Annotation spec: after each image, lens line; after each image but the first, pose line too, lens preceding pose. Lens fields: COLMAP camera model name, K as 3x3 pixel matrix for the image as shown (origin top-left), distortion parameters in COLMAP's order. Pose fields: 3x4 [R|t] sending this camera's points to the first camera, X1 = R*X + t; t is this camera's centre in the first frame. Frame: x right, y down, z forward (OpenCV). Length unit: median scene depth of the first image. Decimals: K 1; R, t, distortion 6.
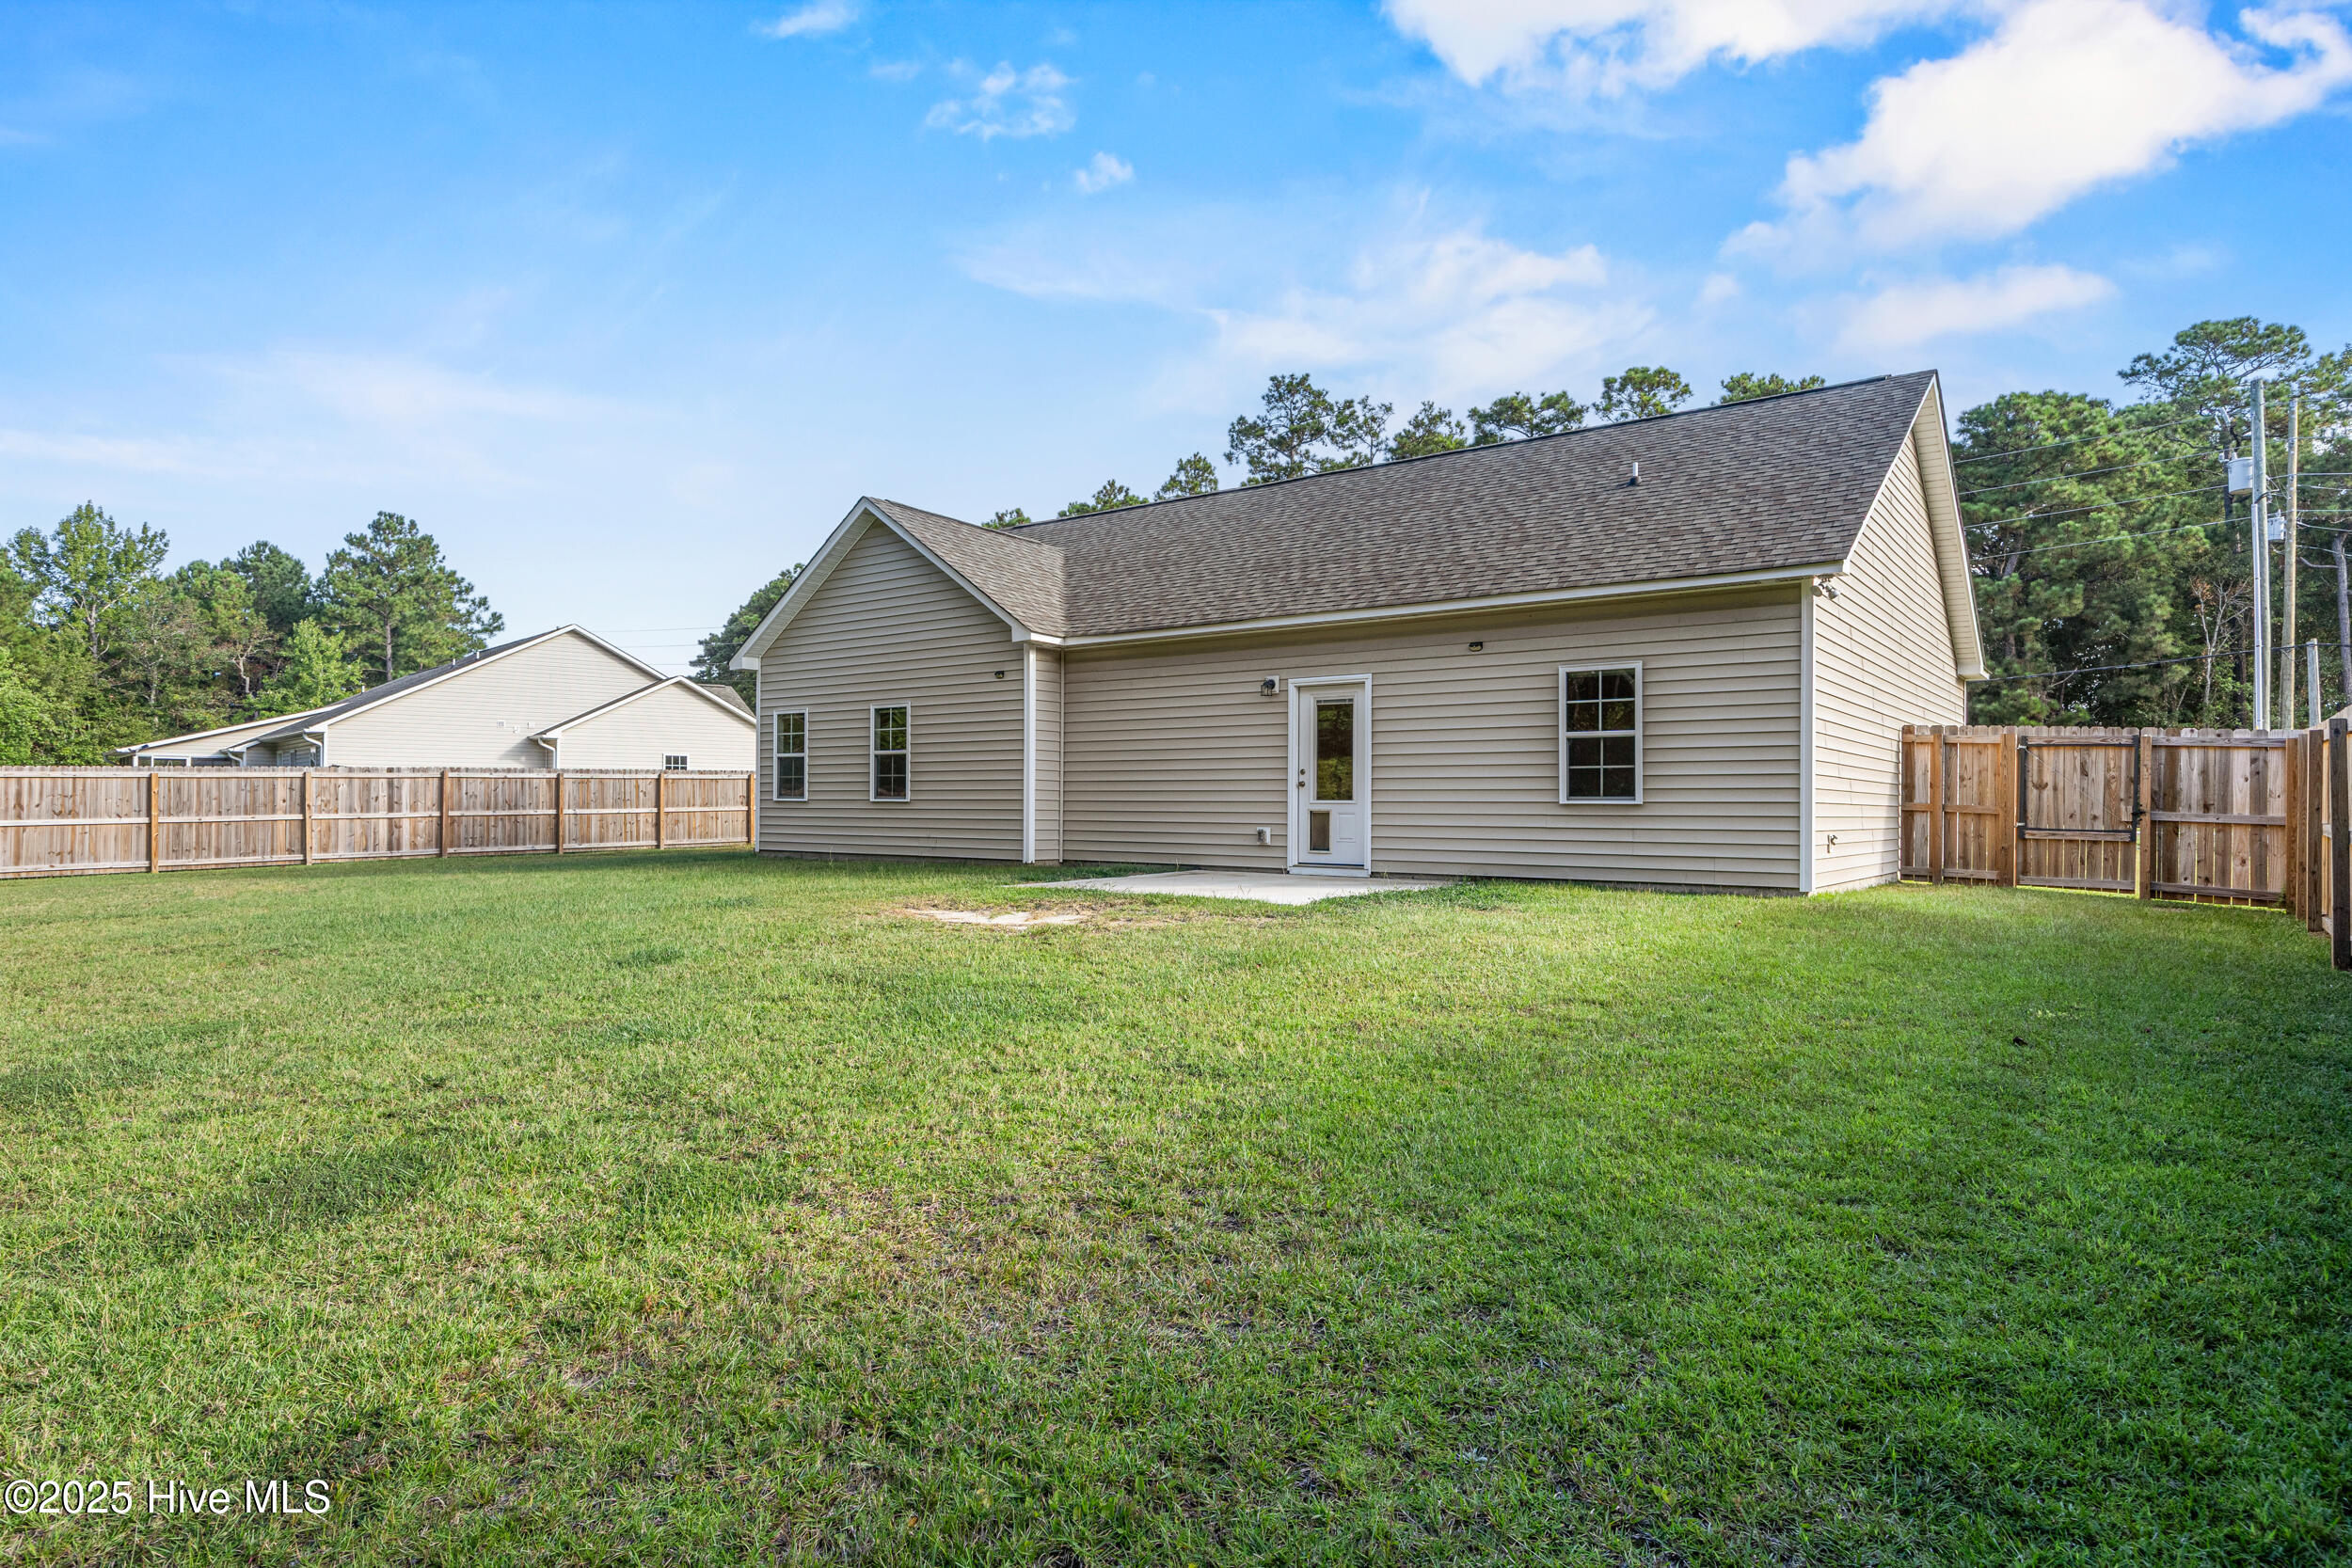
lens RADIAL K [[1321.2, 0, 1171.5], [0, 1321.2, 805.4], [0, 0, 1]] dist [-0.038357, -0.000245]
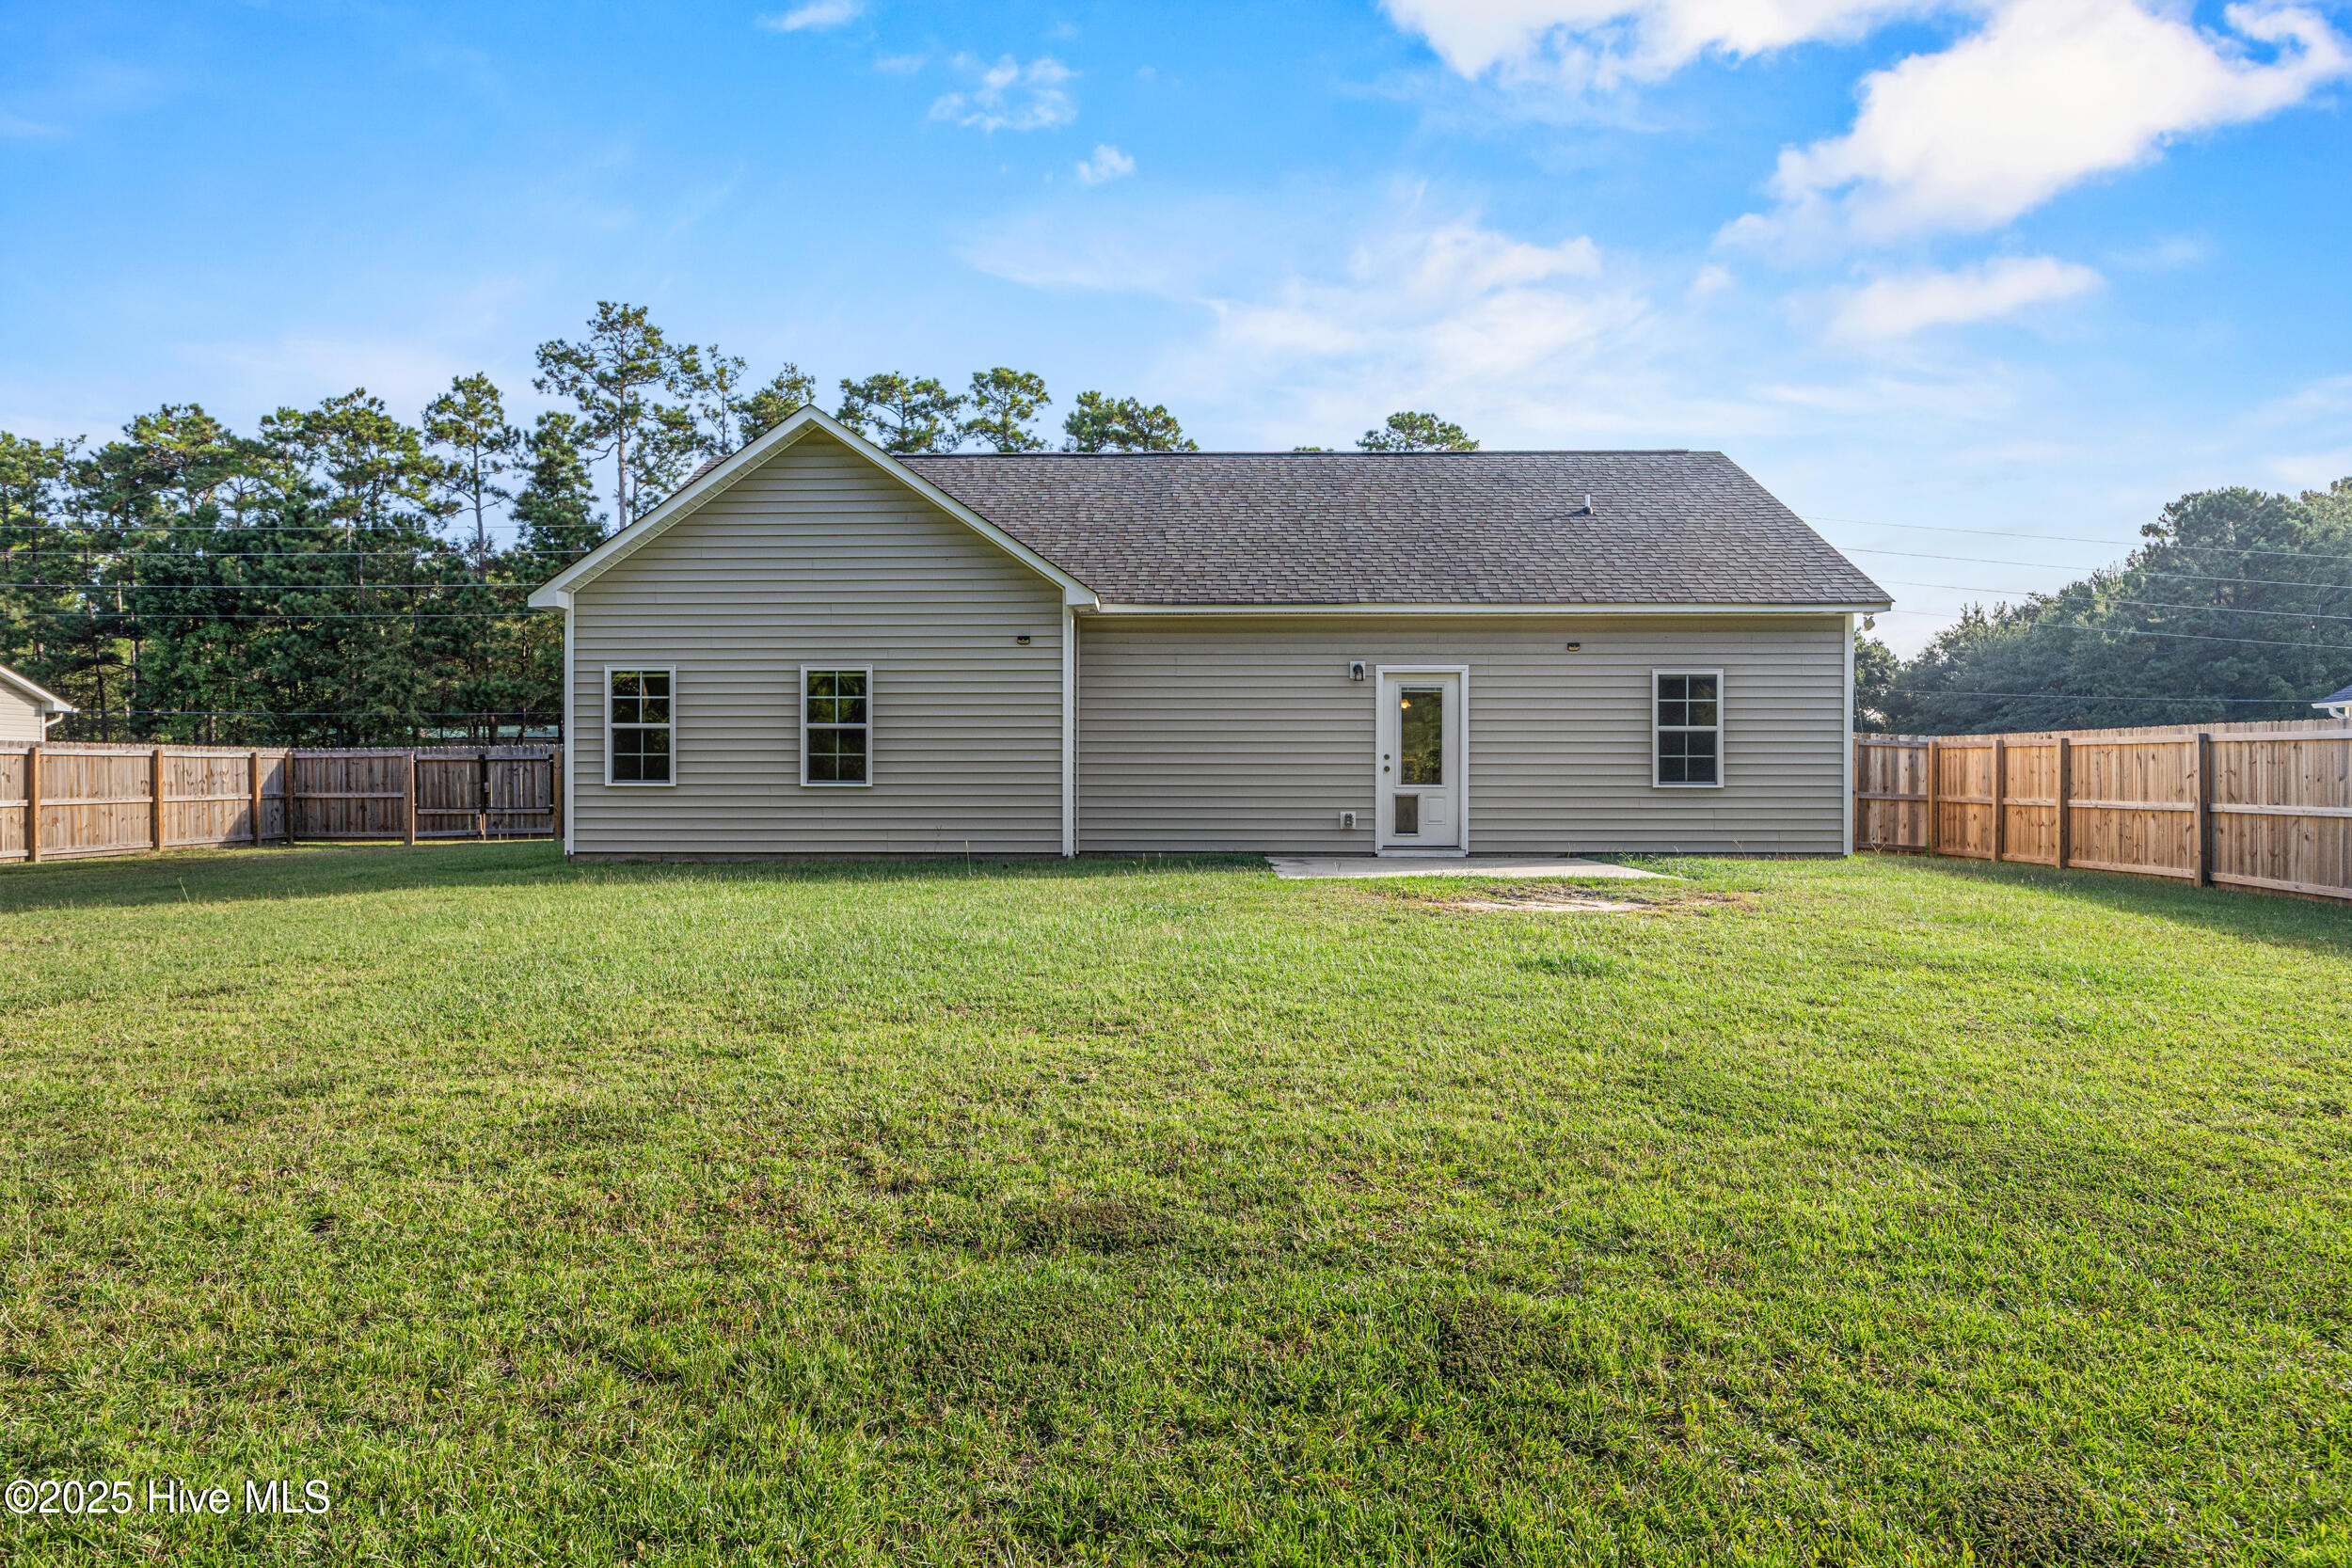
lens RADIAL K [[1332.1, 0, 1167.9], [0, 1332.1, 818.1], [0, 0, 1]] dist [-0.026758, -0.001278]
pose [[0.796963, -0.016667, 0.603798, -0.549223], [0.004089, 0.999745, 0.022199, -0.001431], [-0.604014, -0.015223, 0.796828, 0.233828]]
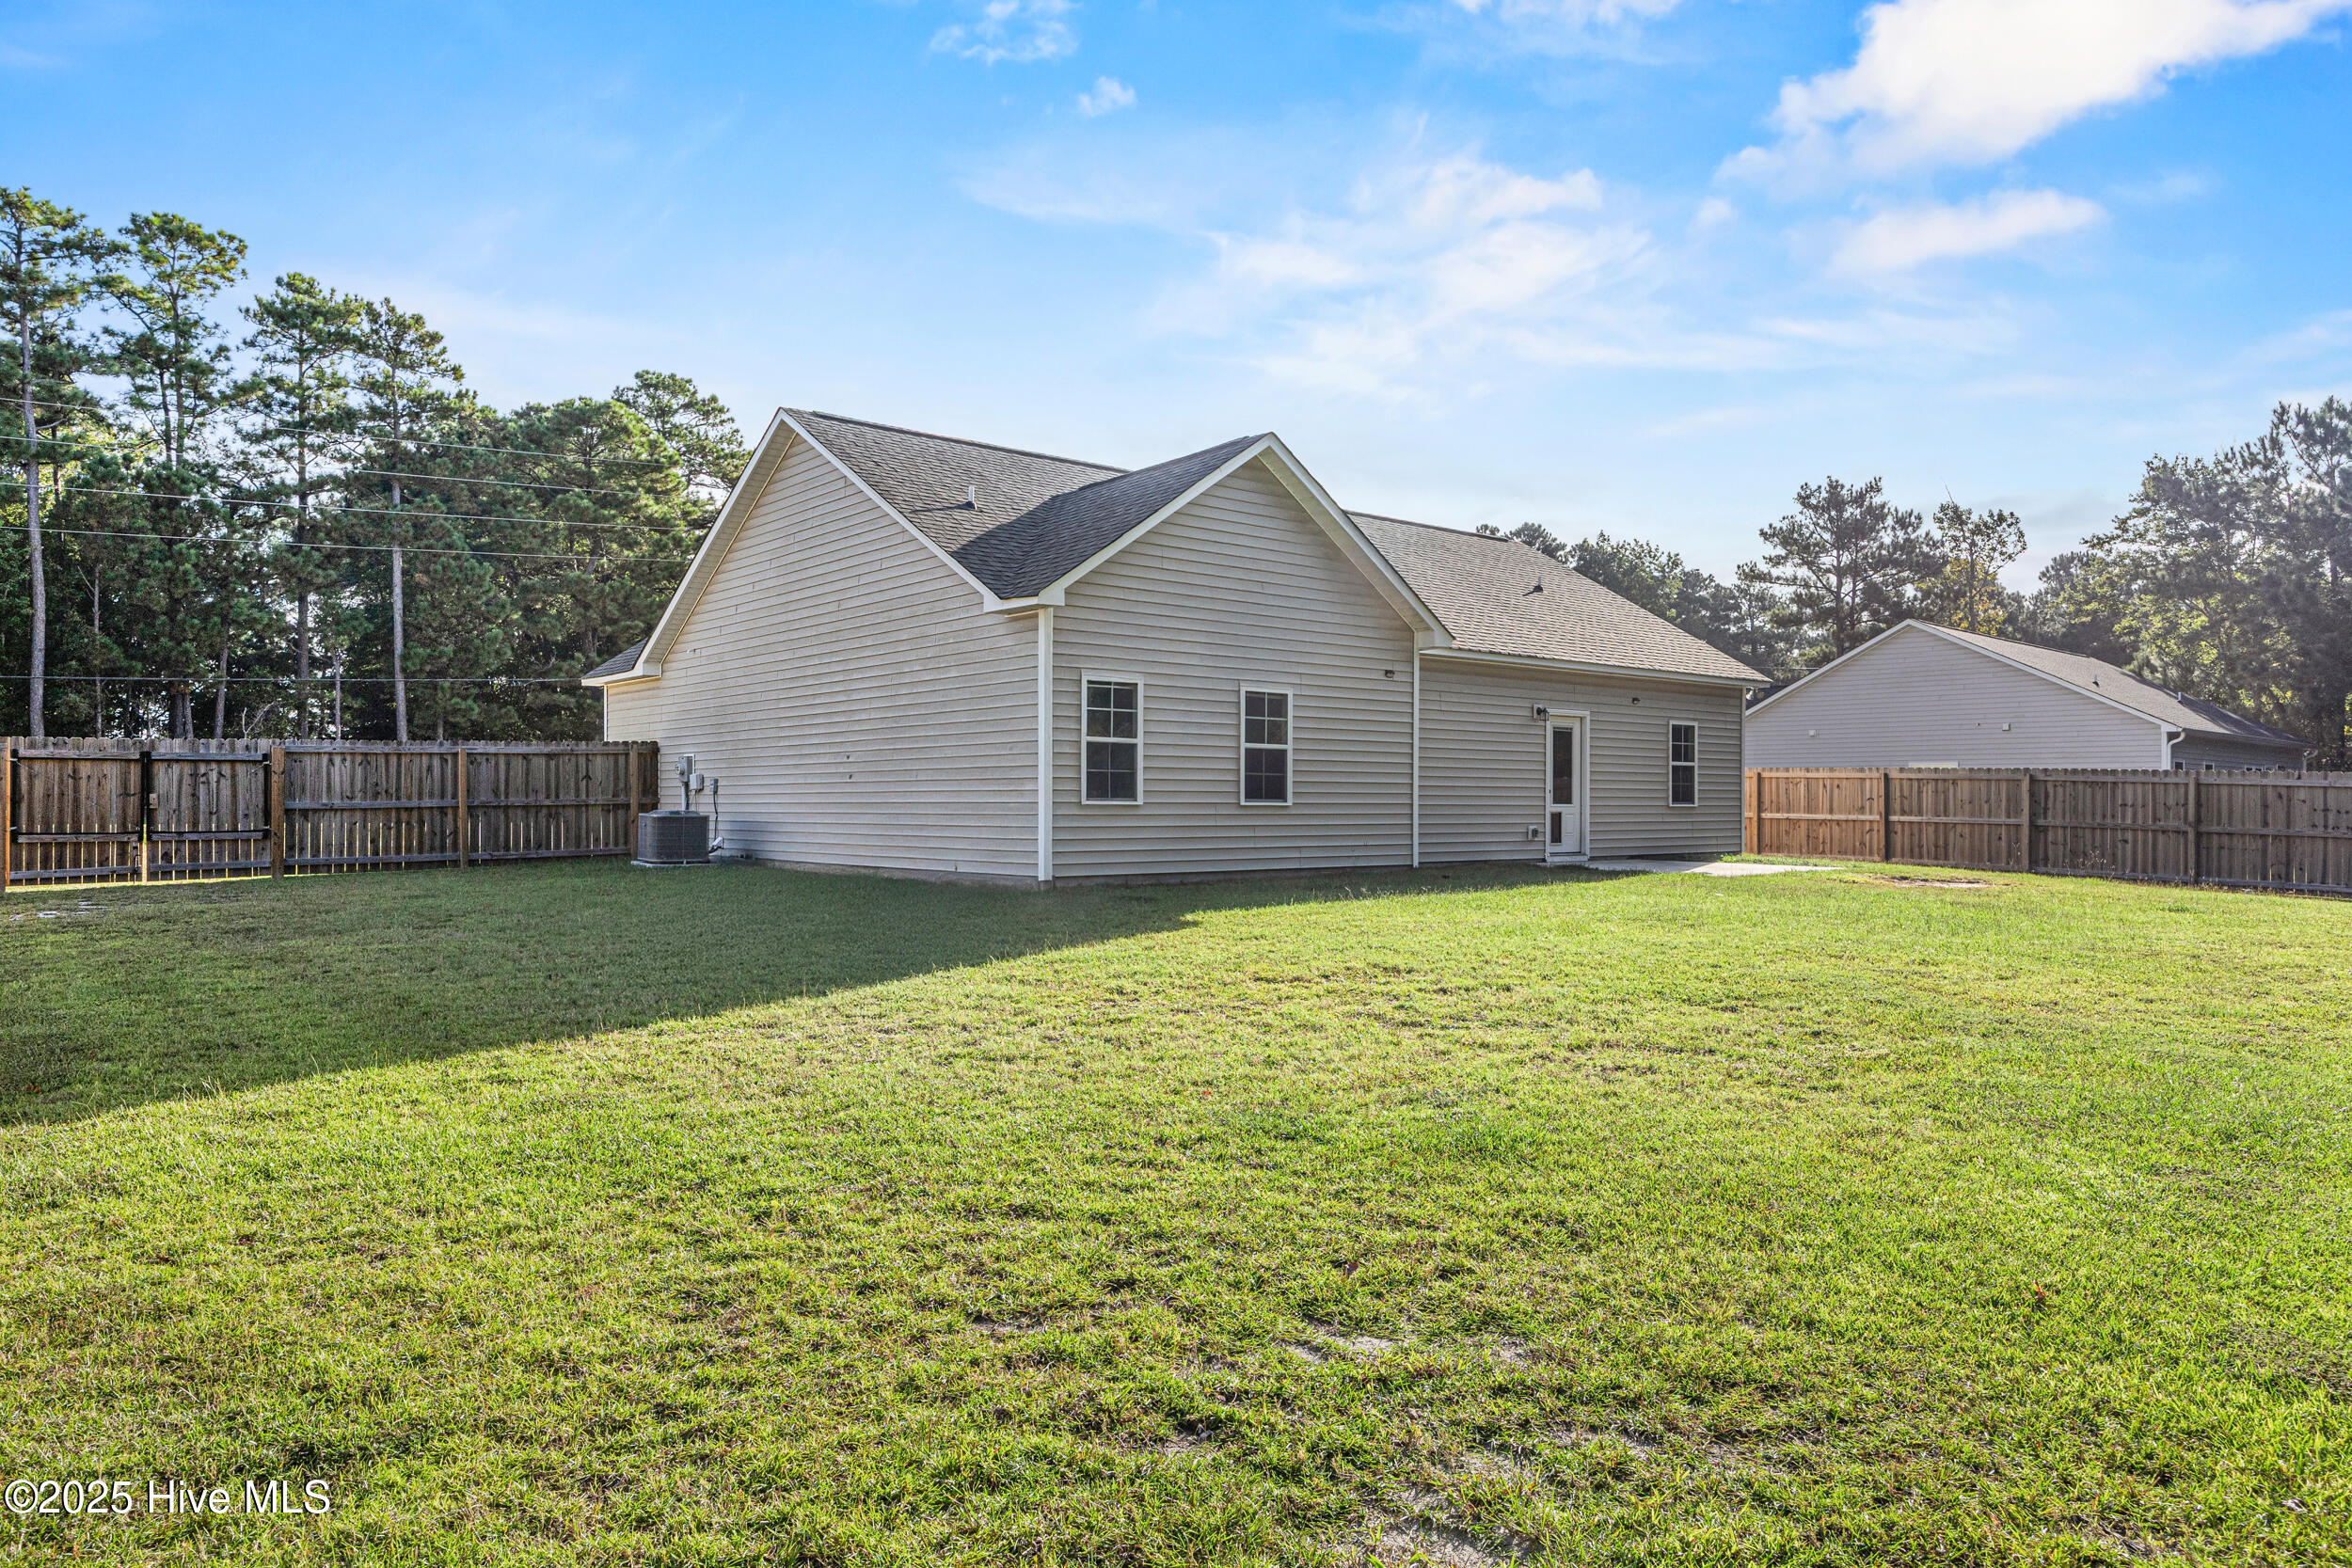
lens RADIAL K [[1497.4, 0, 1176.0], [0, 1497.4, 784.0], [0, 0, 1]] dist [-0.002955, -0.000672]
pose [[0.216627, 0.007296, 0.976227, -1.156531], [-0.000683, 0.999973, -0.007322, -0.010291], [-0.976254, 0.000920, 0.216626, 0.863538]]
